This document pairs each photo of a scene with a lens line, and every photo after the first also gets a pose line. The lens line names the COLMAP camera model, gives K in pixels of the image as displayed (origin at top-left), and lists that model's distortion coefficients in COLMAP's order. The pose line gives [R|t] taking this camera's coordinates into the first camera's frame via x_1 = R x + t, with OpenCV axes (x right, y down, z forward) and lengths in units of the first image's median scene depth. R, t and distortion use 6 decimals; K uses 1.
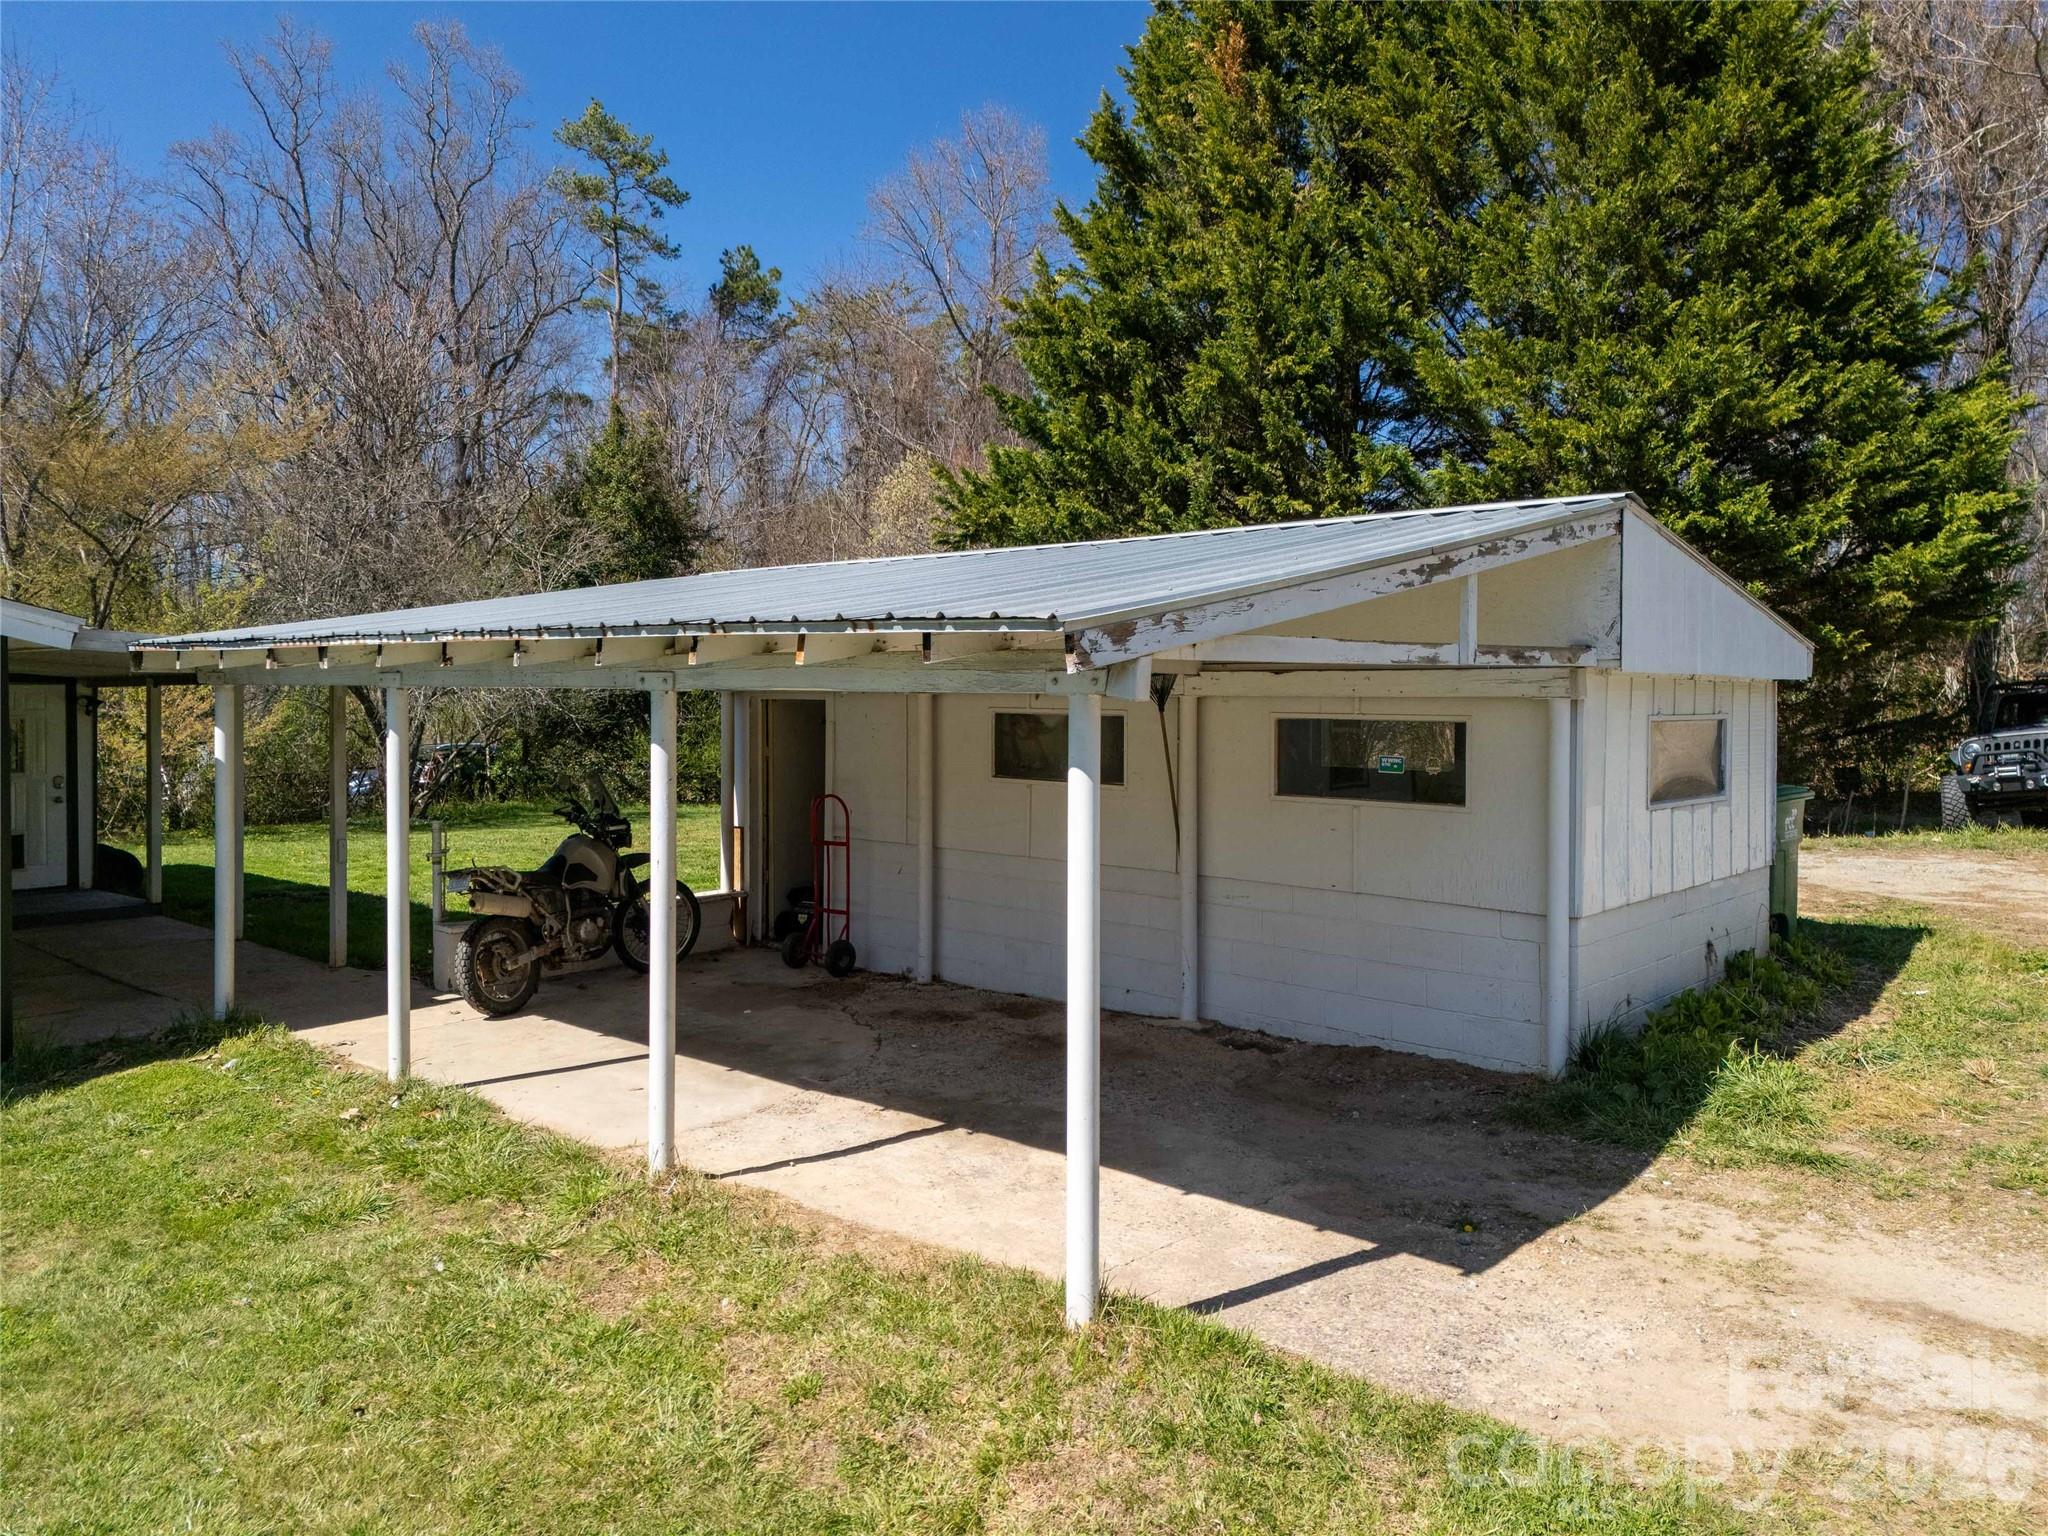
lens RADIAL K [[1454.3, 0, 1020.0], [0, 1454.3, 614.7], [0, 0, 1]] dist [0.067336, -0.064838]
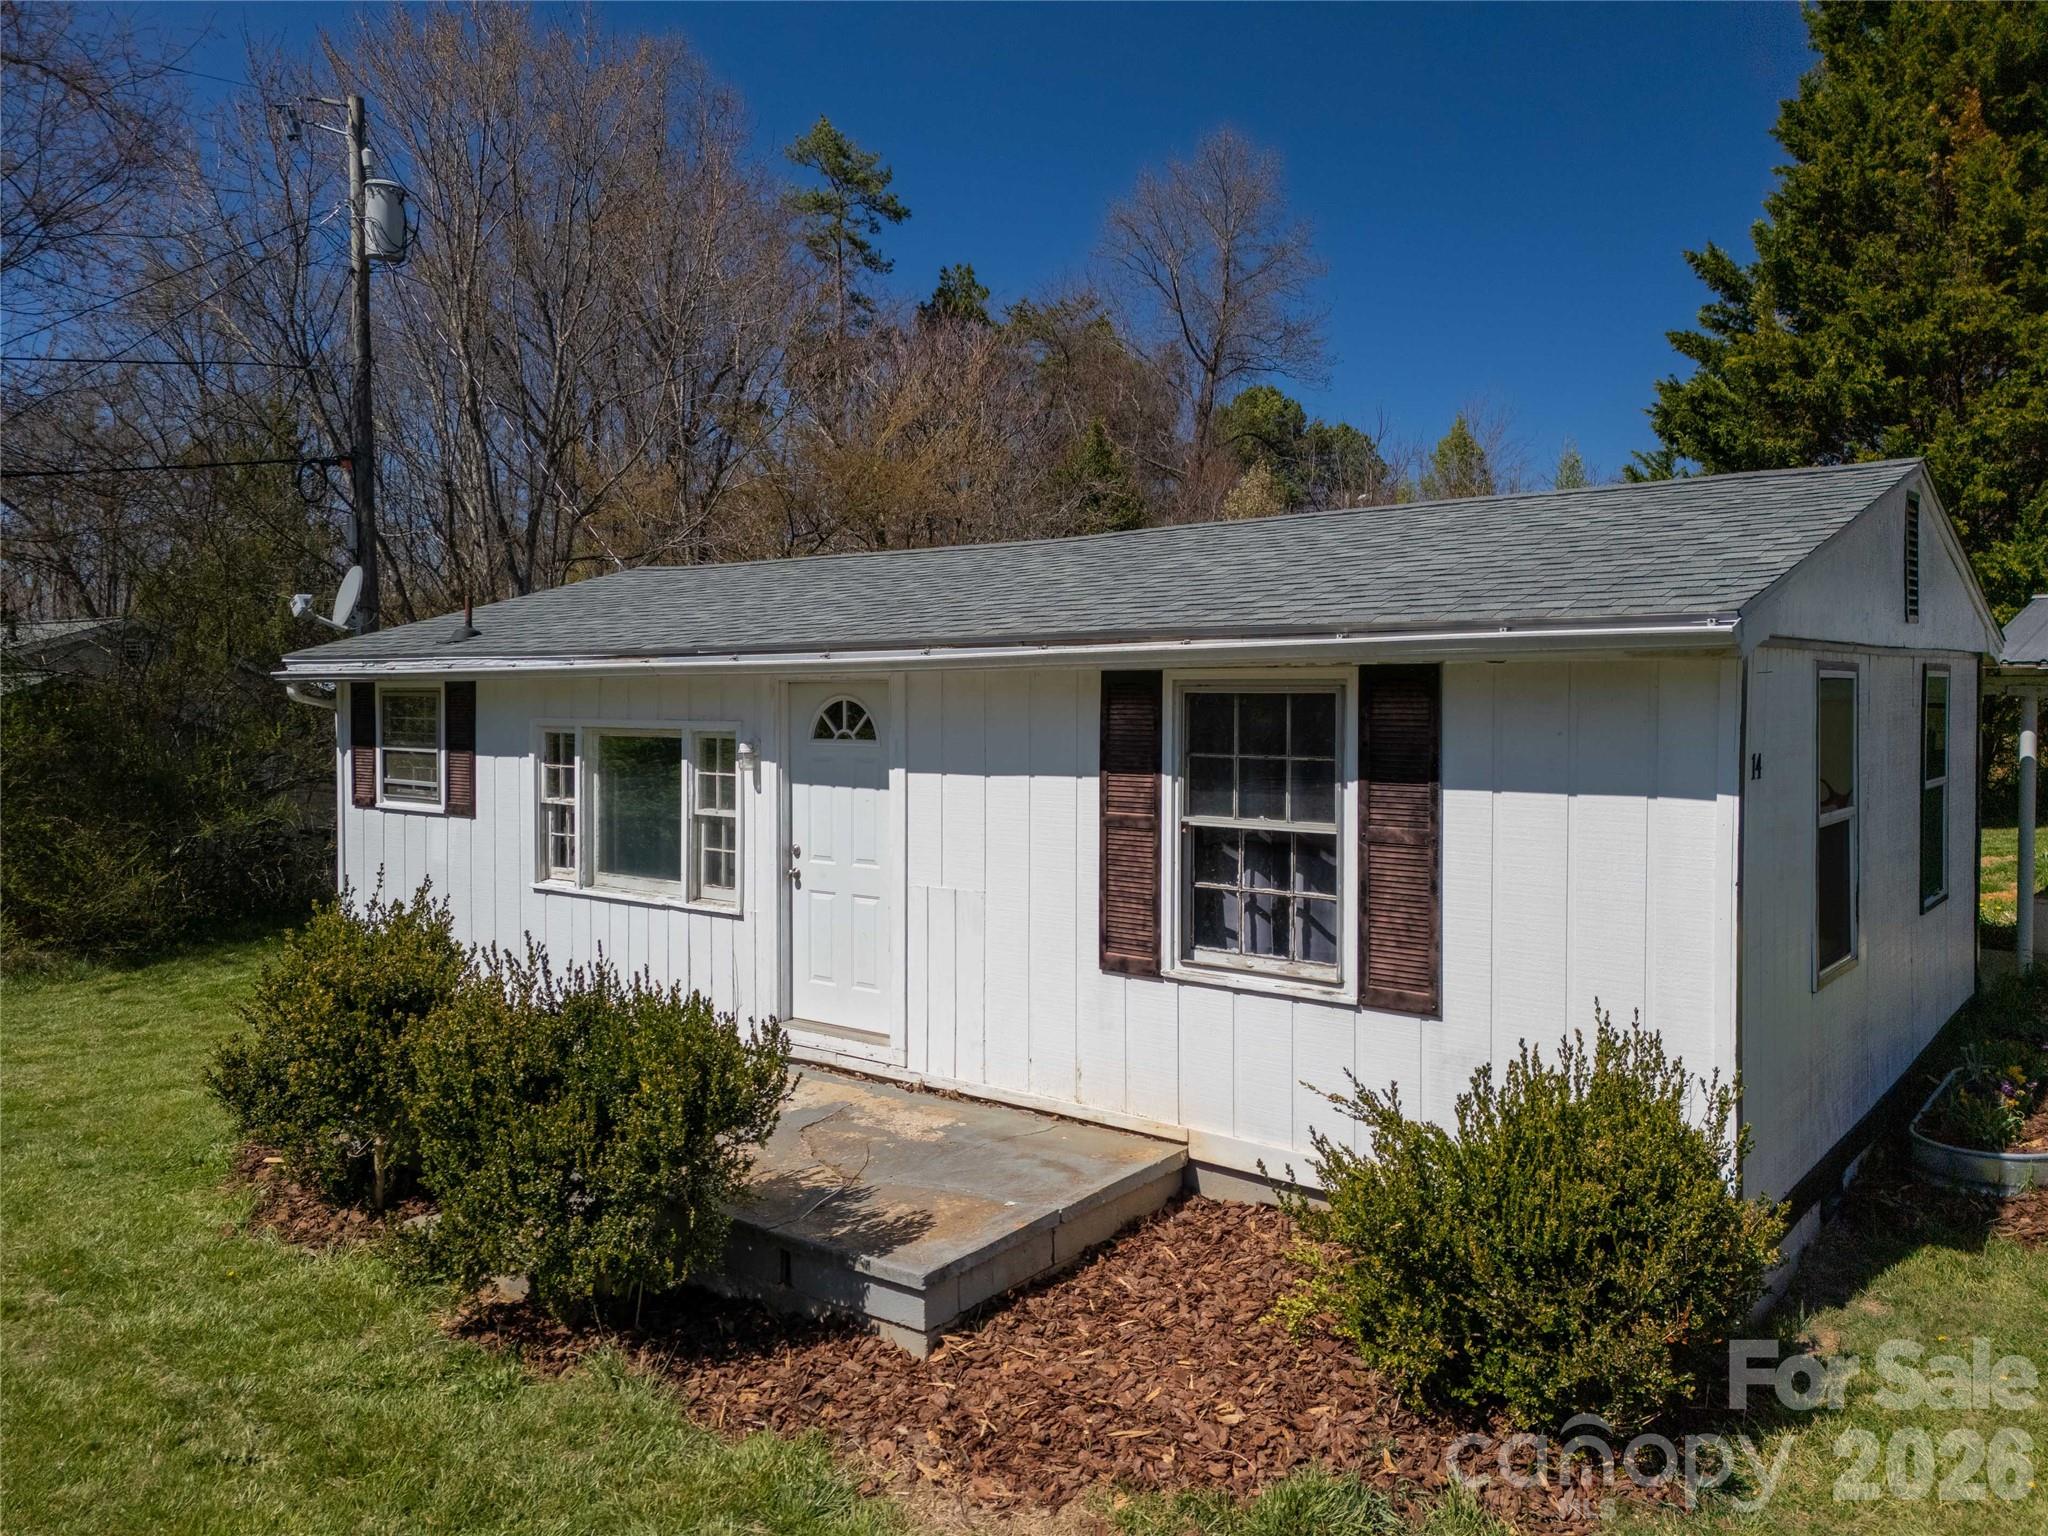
lens RADIAL K [[1459.4, 0, 998.2], [0, 1459.4, 651.5], [0, 0, 1]] dist [0.017841, -0.003978]
pose [[0.998967, 0.003394, 0.045322, -0.760983], [-0.004248, 0.999815, 0.018770, -0.001668], [-0.045250, -0.018944, 0.998796, -0.075822]]
